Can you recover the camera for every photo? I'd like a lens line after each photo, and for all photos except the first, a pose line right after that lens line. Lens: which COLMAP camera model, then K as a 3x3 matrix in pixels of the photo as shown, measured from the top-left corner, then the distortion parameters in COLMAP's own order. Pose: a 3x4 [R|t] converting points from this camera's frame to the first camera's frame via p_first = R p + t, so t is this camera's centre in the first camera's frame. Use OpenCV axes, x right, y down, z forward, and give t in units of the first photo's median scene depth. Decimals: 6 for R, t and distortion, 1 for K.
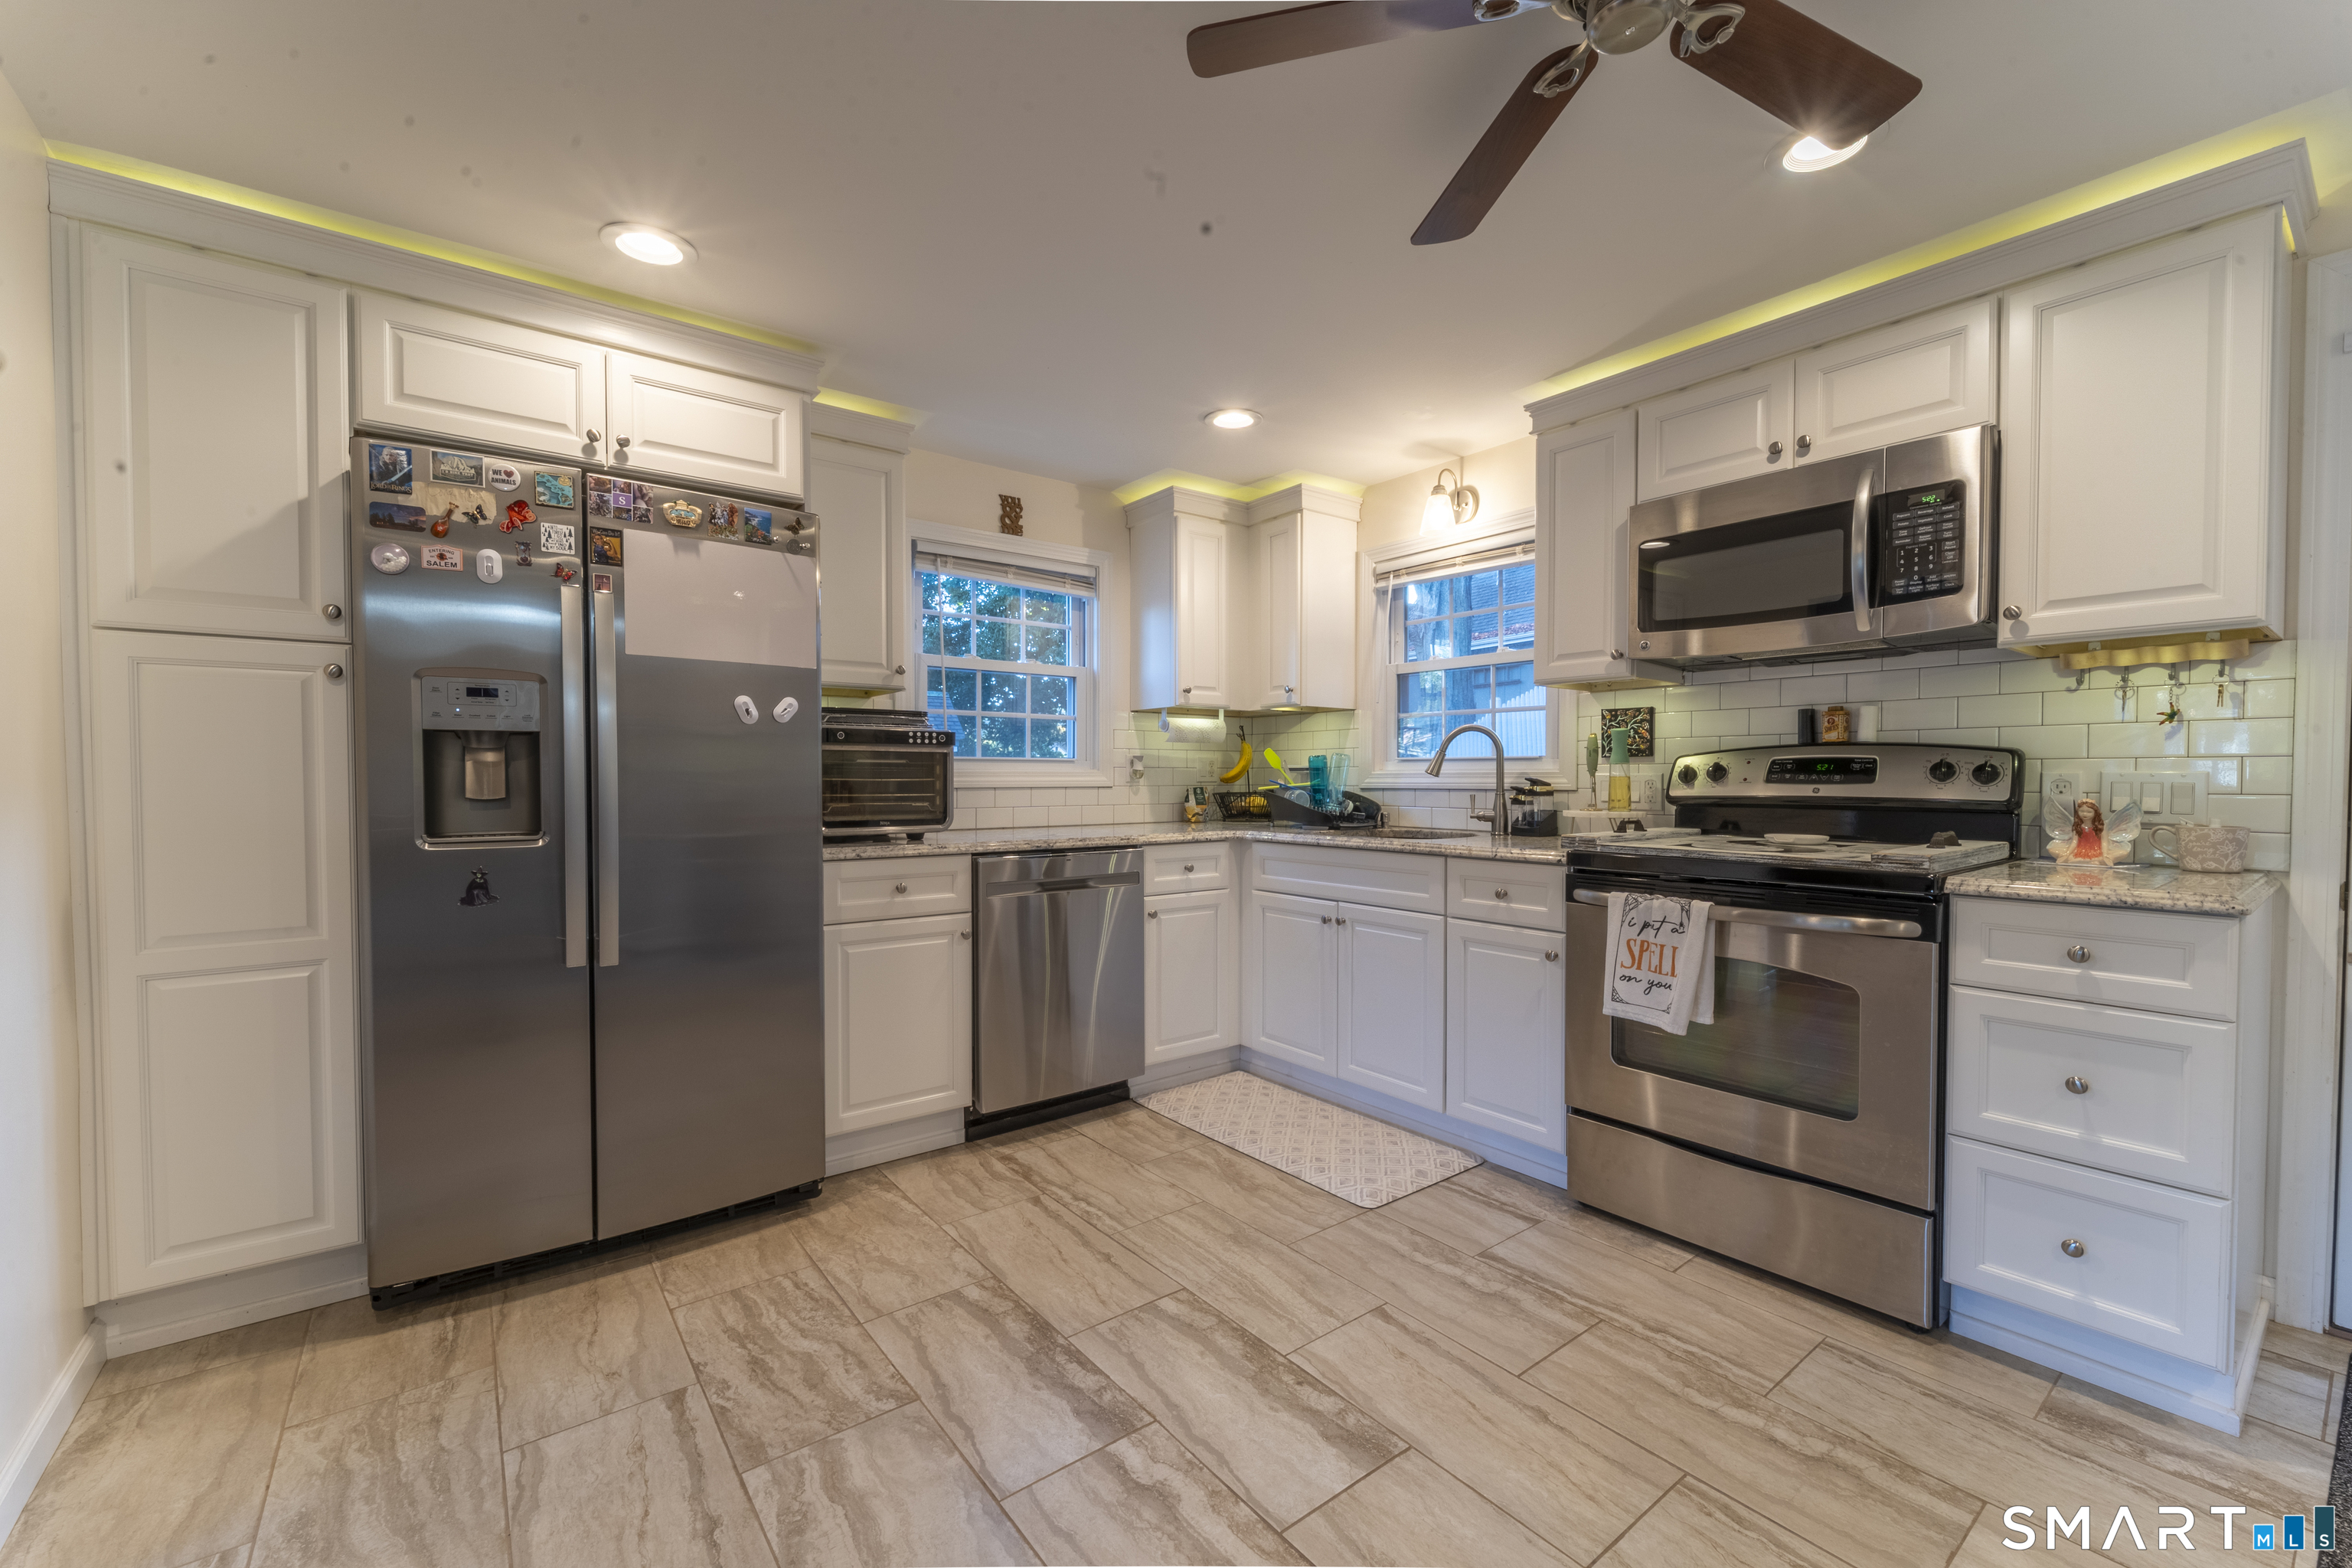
lens RADIAL K [[947.4, 0, 1164.9], [0, 947.4, 794.3], [0, 0, 1]] dist [0.004245, -0.002802]
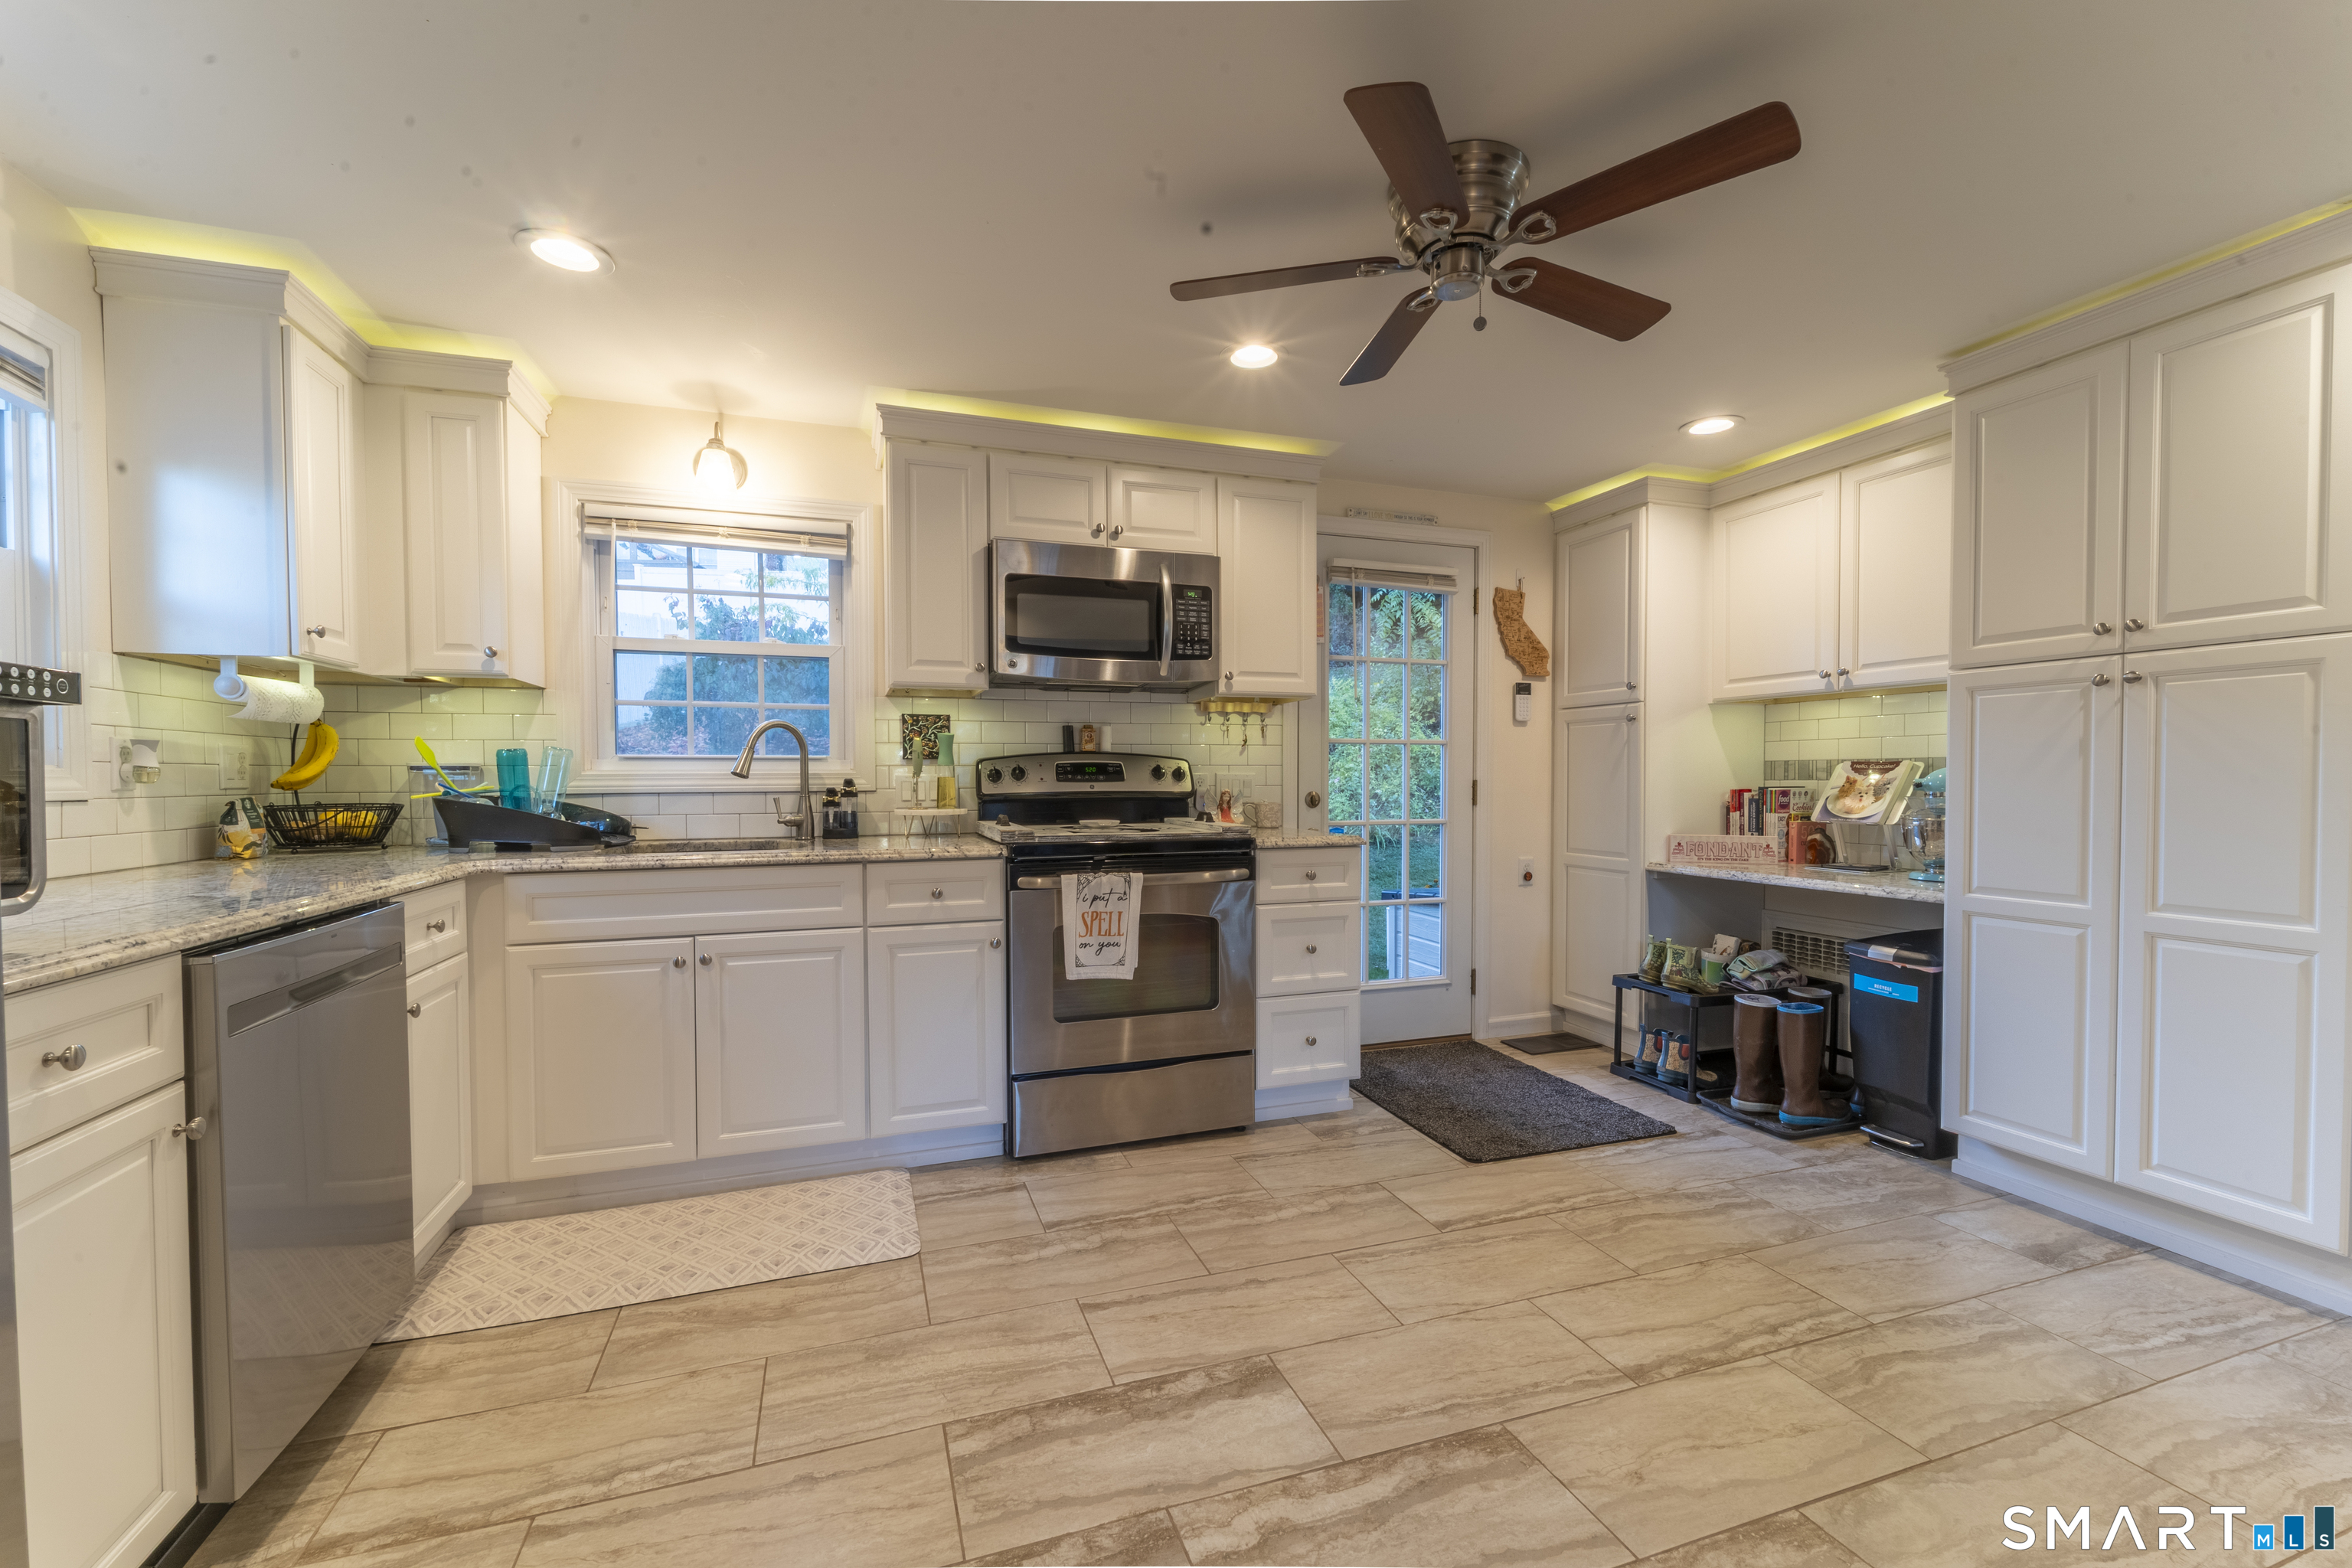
lens RADIAL K [[947.4, 0, 1163.7], [0, 947.4, 795.1], [0, 0, 1]] dist [0.004245, -0.002802]
pose [[0.314965, -0.019077, 0.948911, -0.569297], [0.020609, 0.999700, 0.013257, -0.008735], [-0.948879, 0.015381, 0.315264, 0.488865]]
